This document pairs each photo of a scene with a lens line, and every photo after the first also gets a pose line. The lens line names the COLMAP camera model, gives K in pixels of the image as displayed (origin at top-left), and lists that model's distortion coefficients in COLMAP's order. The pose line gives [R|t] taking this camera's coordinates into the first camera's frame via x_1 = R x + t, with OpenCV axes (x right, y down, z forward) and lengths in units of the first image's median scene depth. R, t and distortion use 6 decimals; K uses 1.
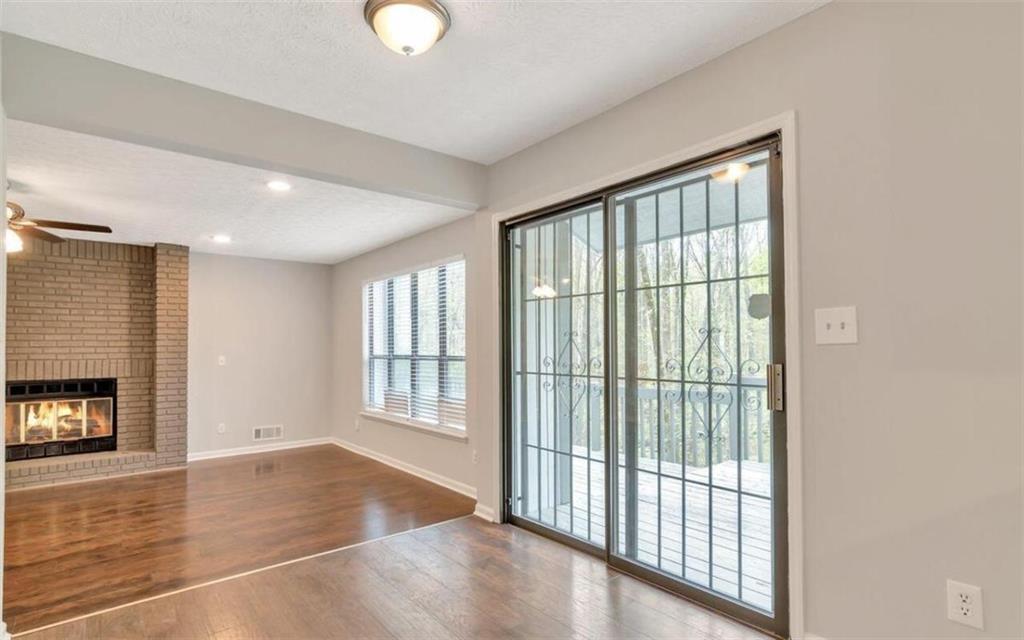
lens RADIAL K [[503.4, 0, 507.0], [0, 503.4, 338.2], [0, 0, 1]] dist [0.000291, 0.000704]
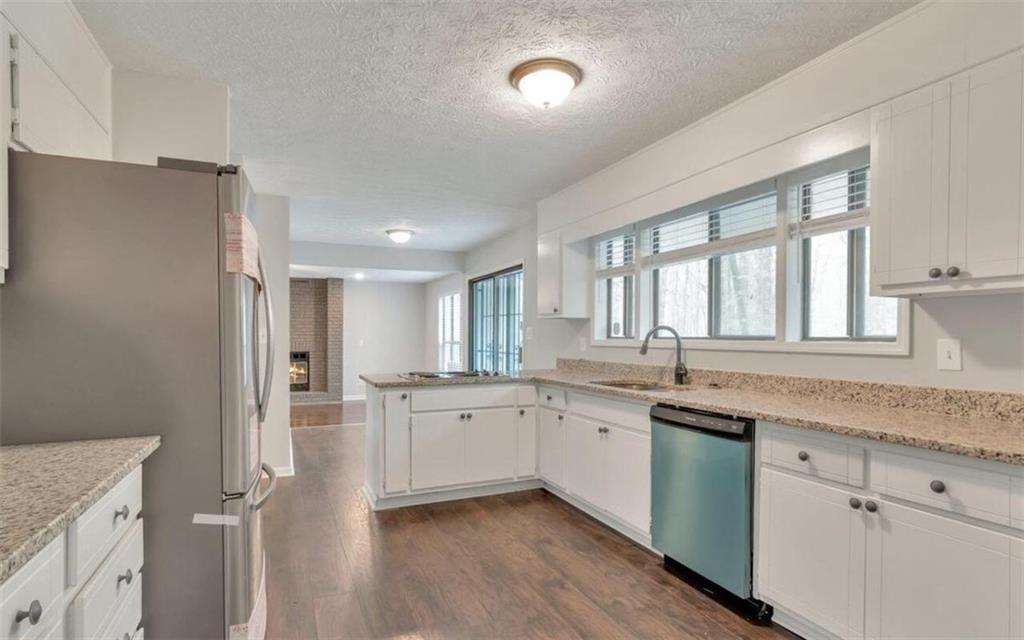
lens RADIAL K [[508.9, 0, 505.7], [0, 508.9, 341.6], [0, 0, 1]] dist [-0.002222, 0.000182]
pose [[0.964829, 0.014383, -0.262485, 0.417335], [-0.005607, 0.999401, 0.034153, -0.026321], [0.262819, -0.031480, 0.964332, -0.619524]]
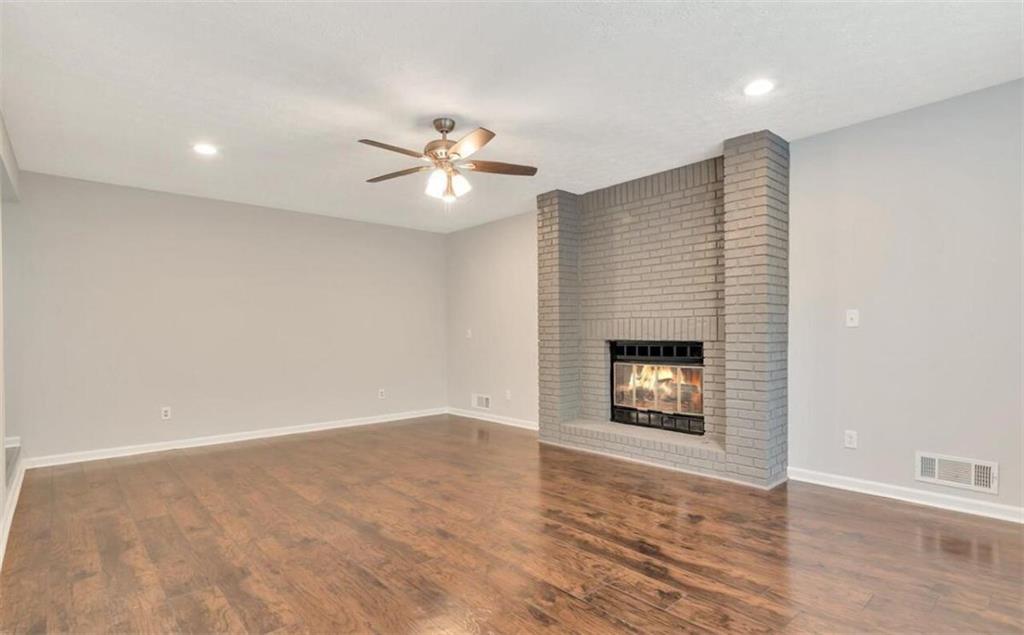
lens RADIAL K [[508.9, 0, 505.7], [0, 508.9, 339.1], [0, 0, 1]] dist [-0.002222, 0.000182]
pose [[0.031337, 0.025606, -0.999181, -0.022436], [0.034840, 0.999036, 0.026695, 0.045326], [0.998901, -0.035648, 0.030415, 0.689495]]
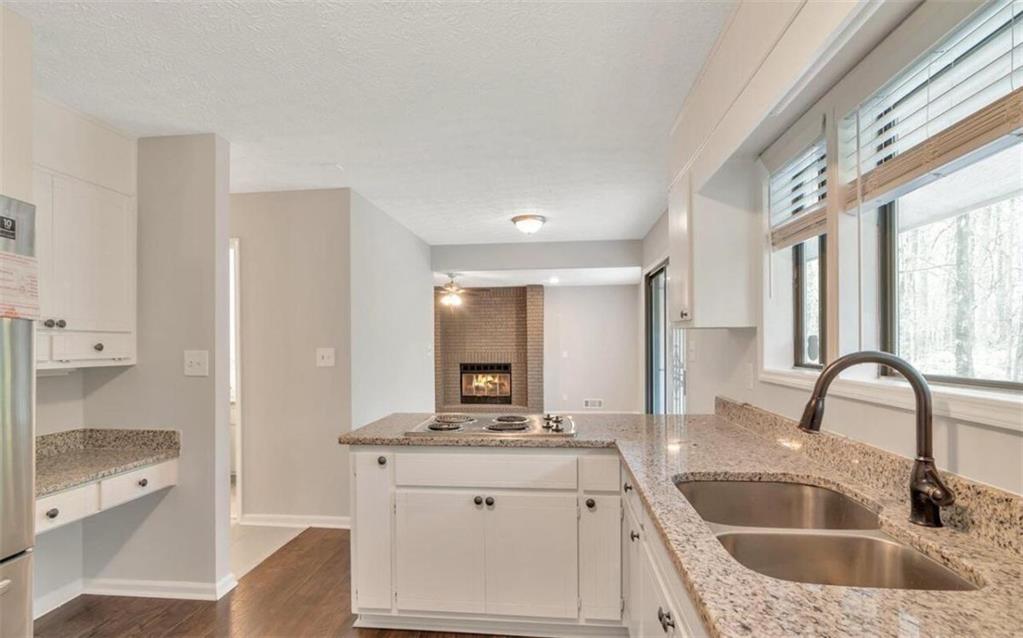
lens RADIAL K [[508.4, 0, 505.2], [0, 508.4, 340.6], [0, 0, 1]] dist [-0.002222, 0.000182]
pose [[0.703289, 0.002892, -0.710899, 0.480366], [0.015848, 0.999679, 0.019746, -0.036252], [0.710728, -0.025154, 0.703017, -0.266189]]
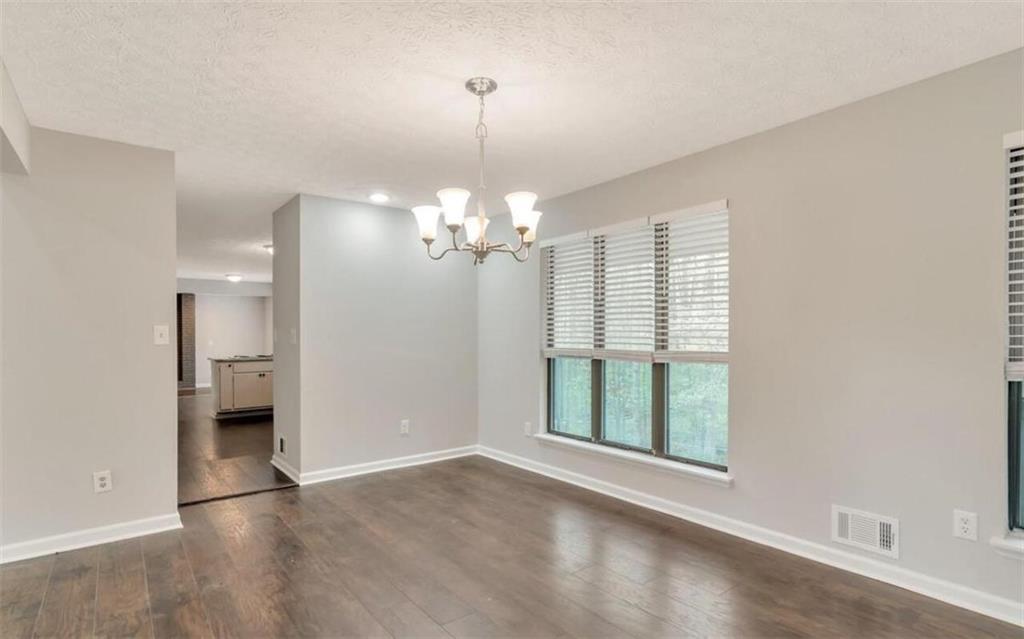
lens RADIAL K [[508.9, 0, 505.7], [0, 508.9, 341.1], [0, 0, 1]] dist [-0.002222, 0.000182]
pose [[0.999711, 0.006374, -0.023198, 0.884559], [-0.005622, 0.999461, 0.032331, -0.049248], [0.023392, -0.032192, 0.999208, -1.359176]]
